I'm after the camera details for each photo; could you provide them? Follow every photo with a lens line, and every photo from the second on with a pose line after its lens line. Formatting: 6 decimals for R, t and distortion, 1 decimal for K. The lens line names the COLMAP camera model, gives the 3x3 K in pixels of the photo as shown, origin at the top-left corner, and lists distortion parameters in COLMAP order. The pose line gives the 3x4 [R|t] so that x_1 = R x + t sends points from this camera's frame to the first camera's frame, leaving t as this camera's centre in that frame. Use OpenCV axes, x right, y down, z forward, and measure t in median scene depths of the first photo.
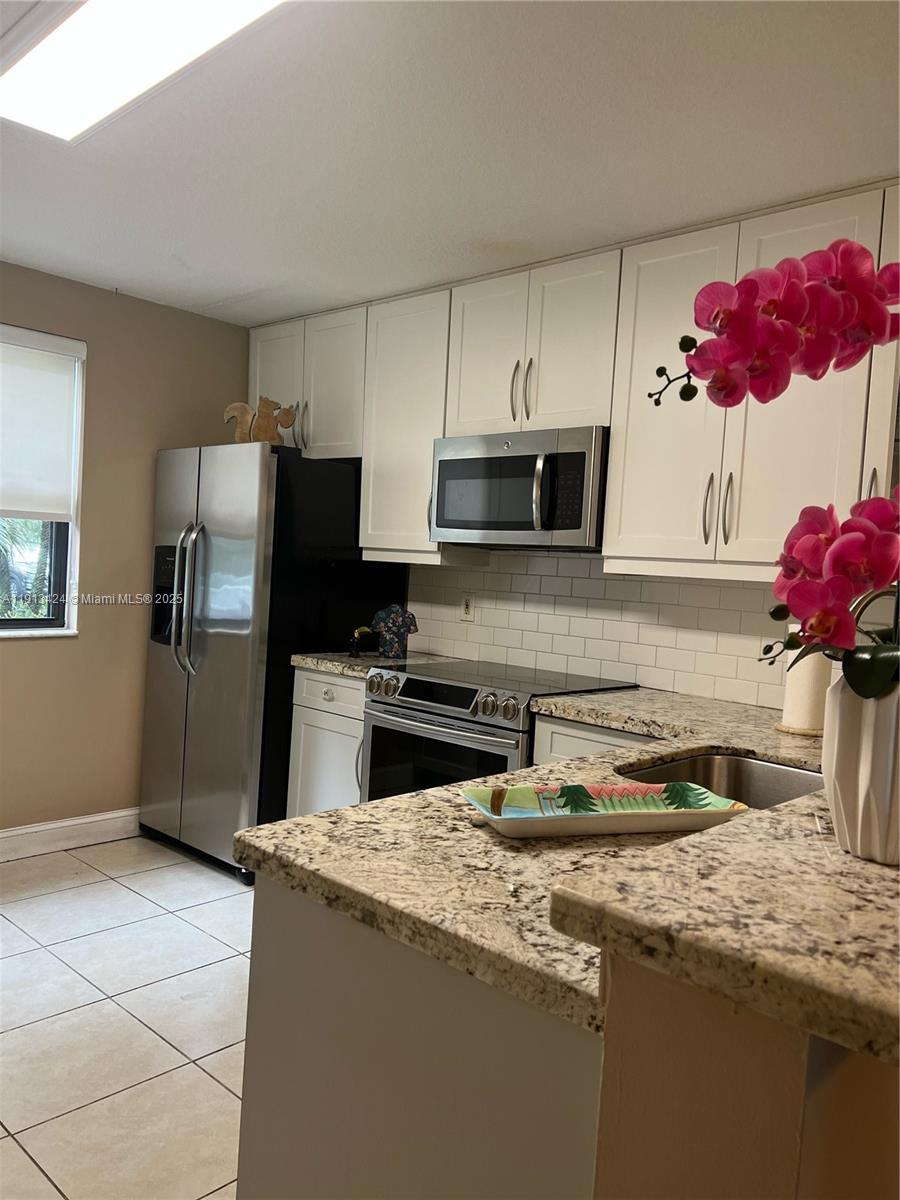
lens RADIAL K [[908.5, 0, 450.0], [0, 908.5, 600.0], [0, 0, 1]] dist [0.141836, -0.379801]
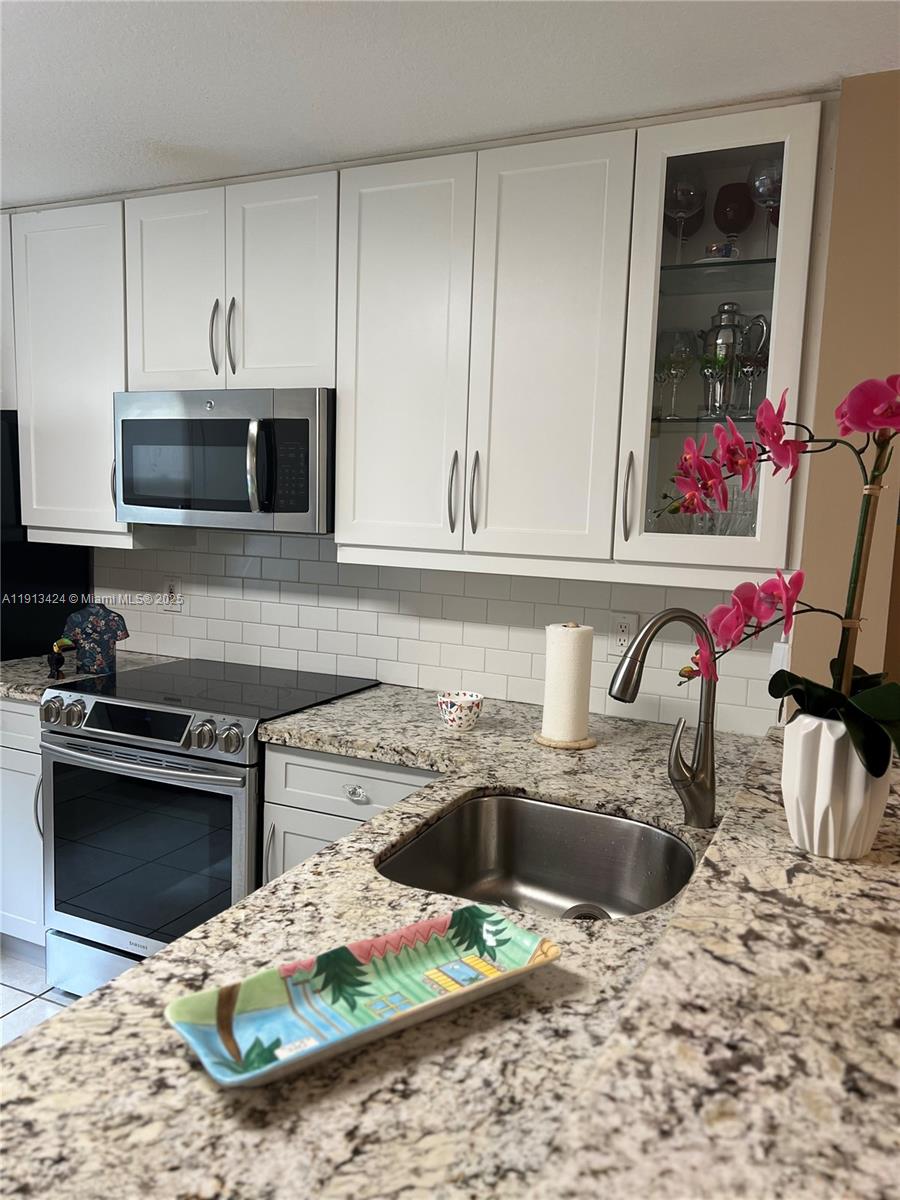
lens RADIAL K [[902.6, 0, 466.0], [0, 902.6, 599.3], [0, 0, 1]] dist [0.064423, -0.084164]
pose [[0.946057, -0.059096, 0.318567, 0.011200], [0.031903, 0.995438, 0.089918, -0.068618], [-0.322427, -0.074904, 0.943626, 0.161450]]
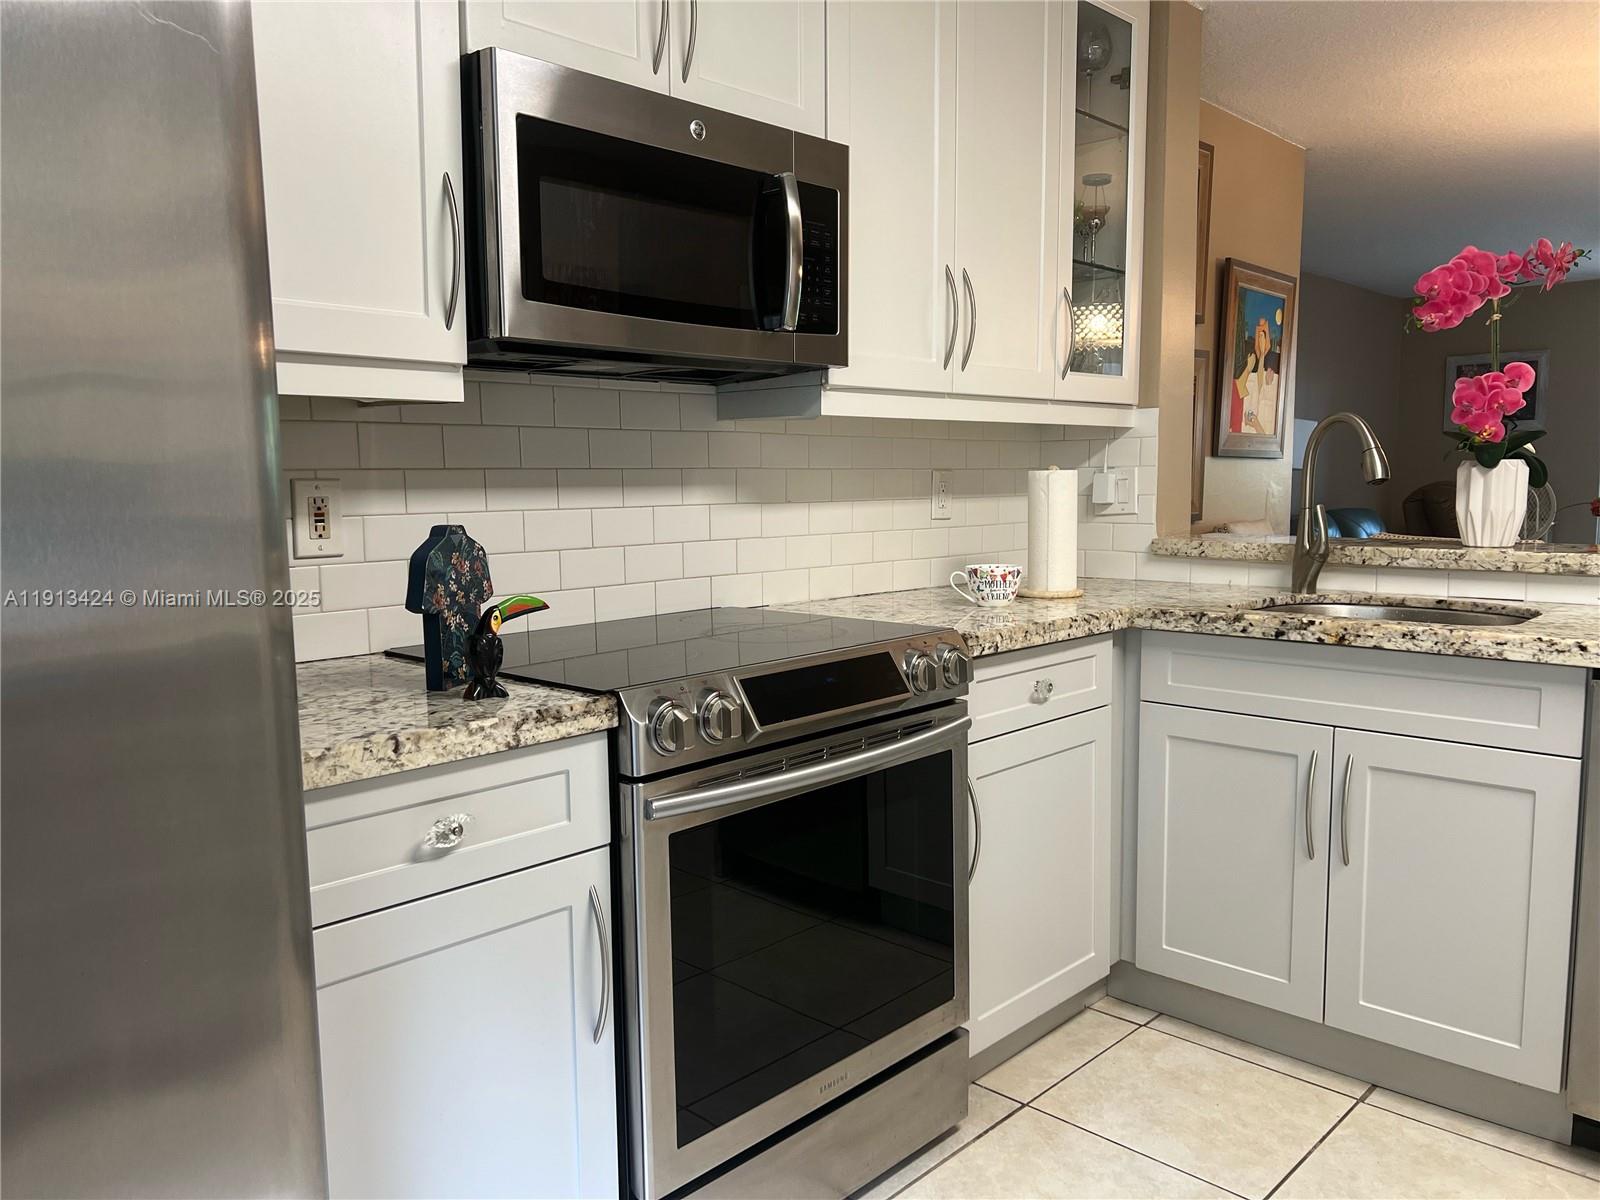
lens RADIAL K [[1186.5, 0, 832.5], [0, 1186.5, 602.3], [0, 0, 1]] dist [0.144637, -0.078541]
pose [[-0.004949, -0.165335, 0.986225, -0.603106], [0.049460, 0.984990, 0.165376, -0.037988], [-0.998764, 0.049597, 0.003303, 1.012284]]
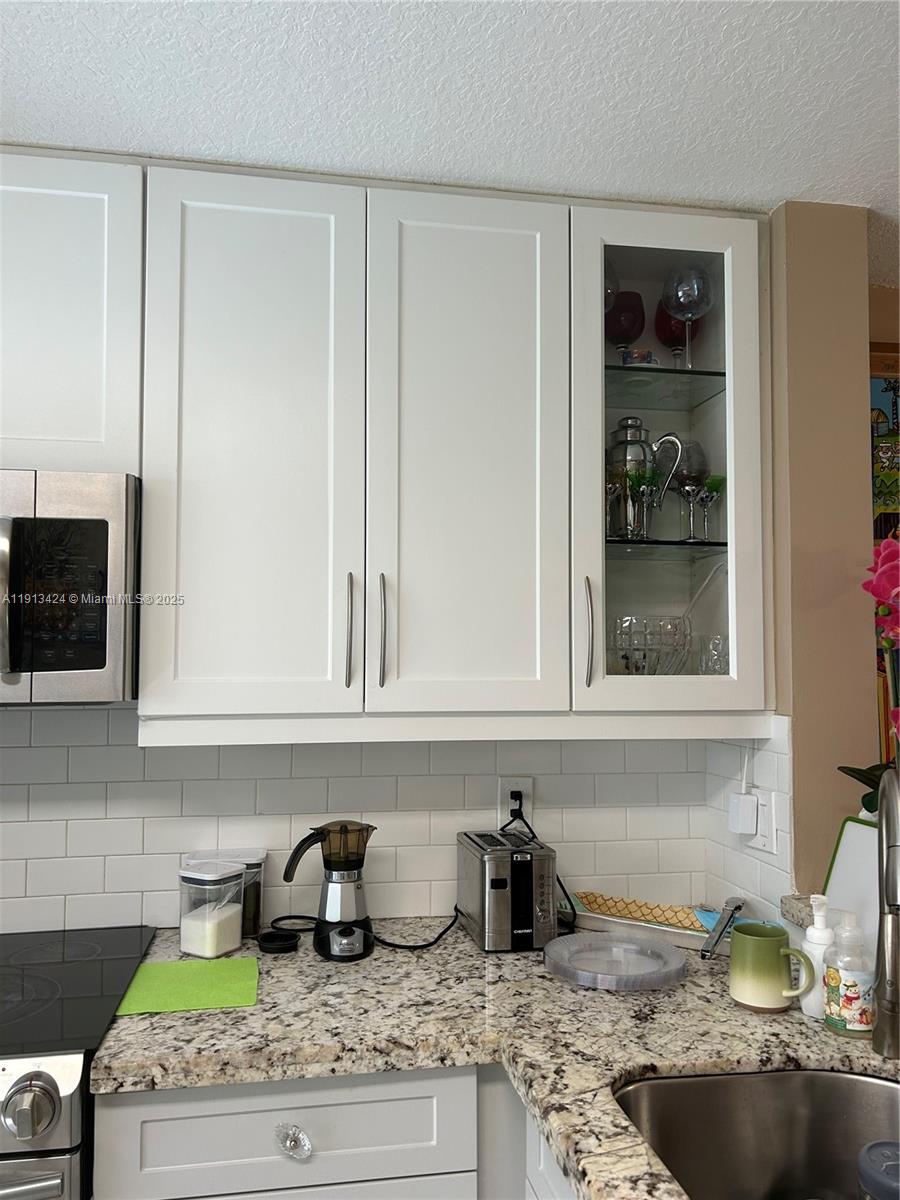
lens RADIAL K [[897.9, 0, 447.6], [0, 897.9, 607.9], [0, 0, 1]] dist [0.036619, -0.038639]
pose [[0.596151, -0.010309, 0.802806, -0.149127], [0.063816, 0.997362, -0.034581, -0.082392], [-0.800332, 0.071847, 0.595236, 0.543920]]
